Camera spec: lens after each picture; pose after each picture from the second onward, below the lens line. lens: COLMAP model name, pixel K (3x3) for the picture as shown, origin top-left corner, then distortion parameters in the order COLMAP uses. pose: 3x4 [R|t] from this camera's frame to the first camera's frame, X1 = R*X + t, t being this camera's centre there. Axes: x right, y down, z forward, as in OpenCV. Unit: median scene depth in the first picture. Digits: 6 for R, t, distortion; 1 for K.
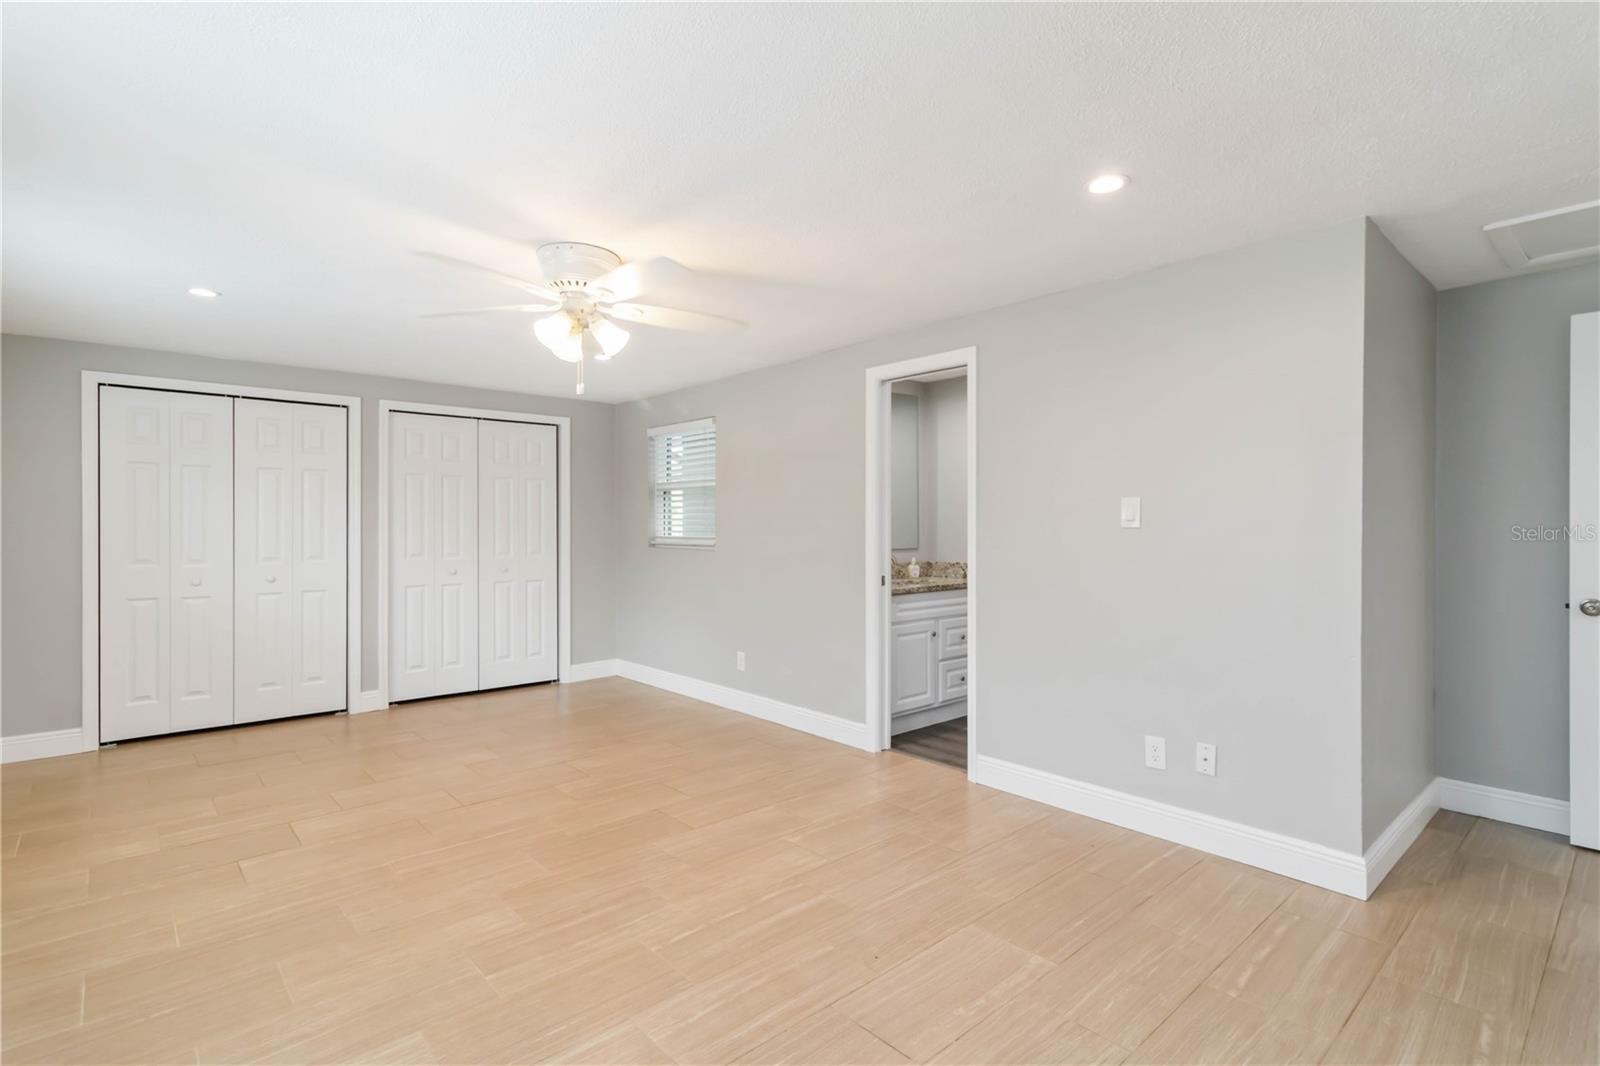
lens RADIAL K [[766.4, 0, 802.3], [0, 766.4, 530.9], [0, 0, 1]] dist [0.001758, 0.002205]
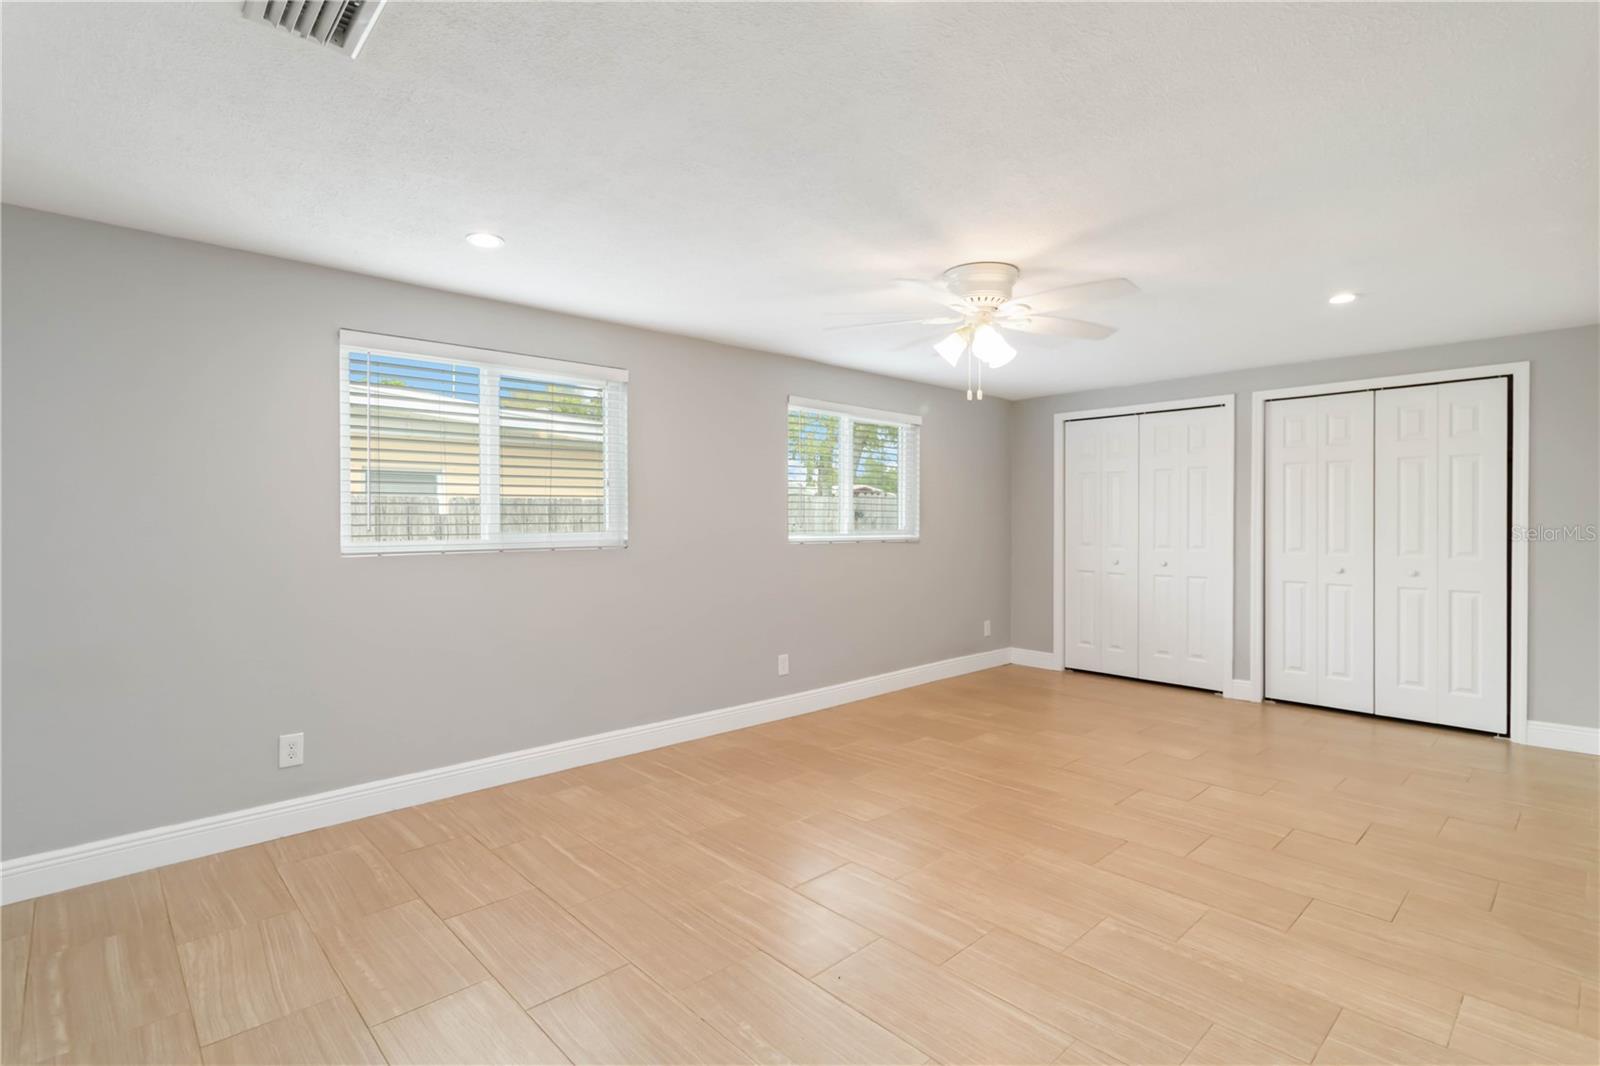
lens RADIAL K [[766.4, 0, 810.7], [0, 766.4, 526.2], [0, 0, 1]] dist [0.001758, 0.002205]
pose [[0.030295, 0.009742, -0.999494, 0.543994], [-0.005721, 0.999938, 0.009573, -0.002621], [0.999525, 0.005428, 0.030349, 0.493681]]
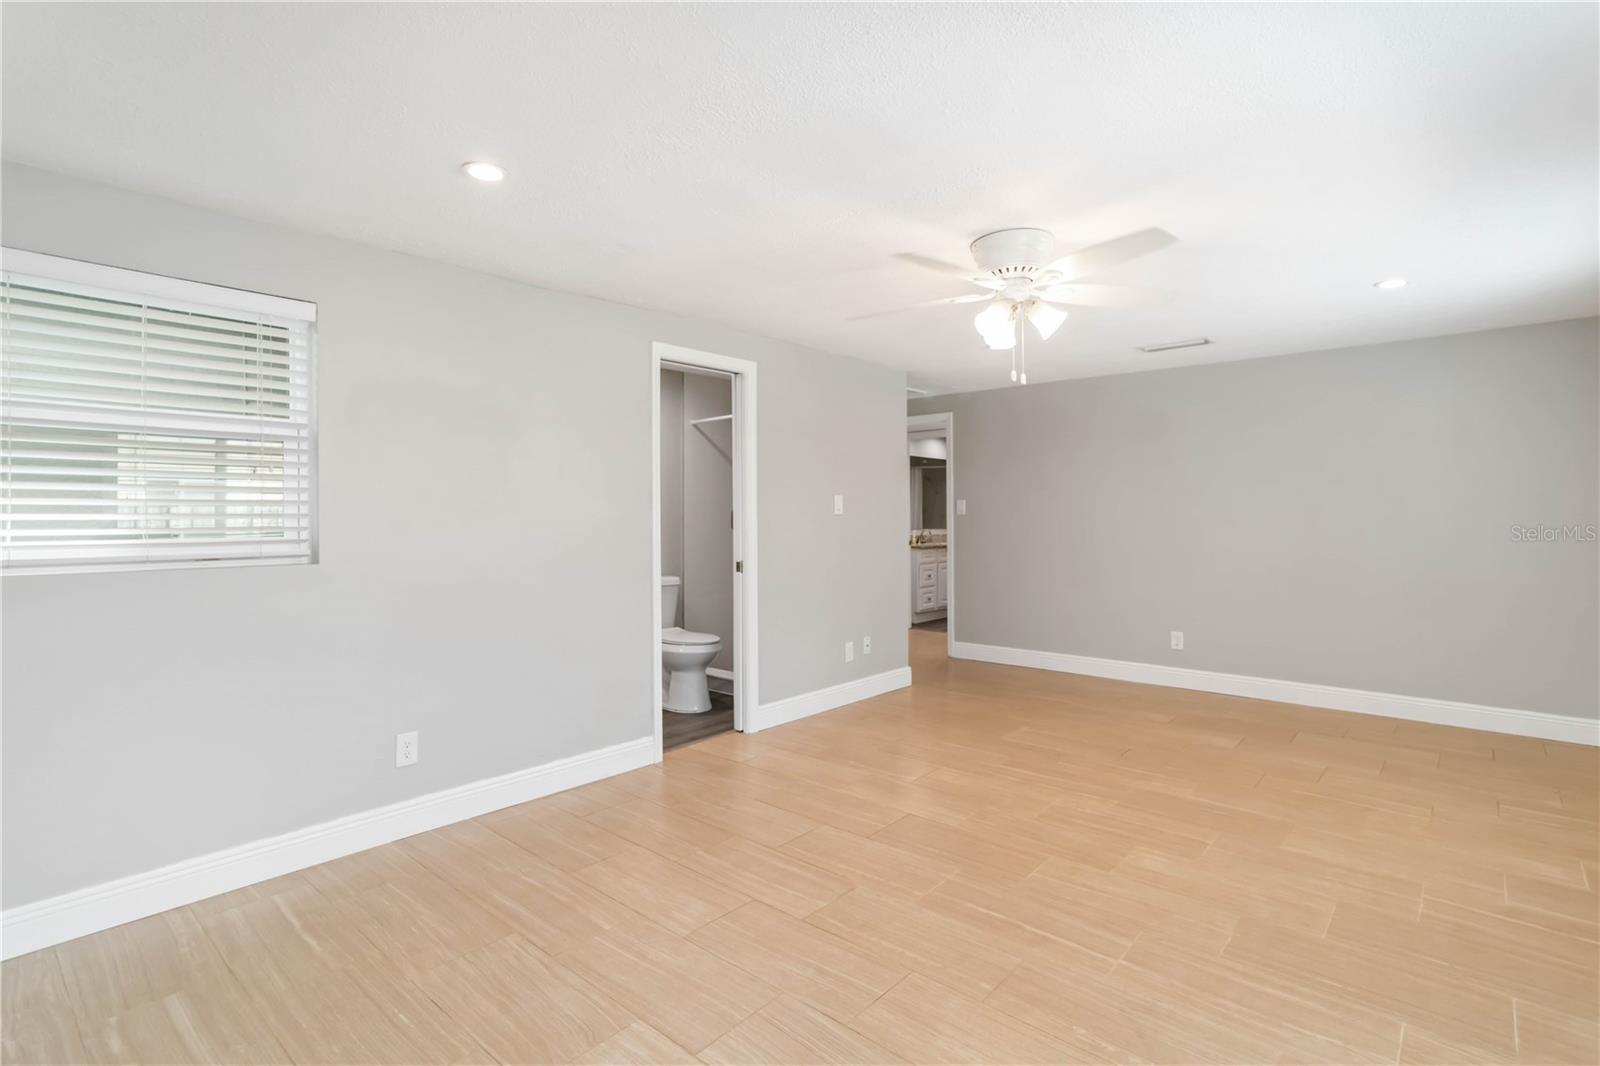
lens RADIAL K [[766.4, 0, 796.6], [0, 766.4, 522.4], [0, 0, 1]] dist [0.001758, 0.002205]
pose [[-0.104541, -0.013159, 0.994434, -0.853351], [0.012358, 0.999818, 0.014529, -0.009055], [-0.994444, 0.013808, -0.104359, 0.945796]]
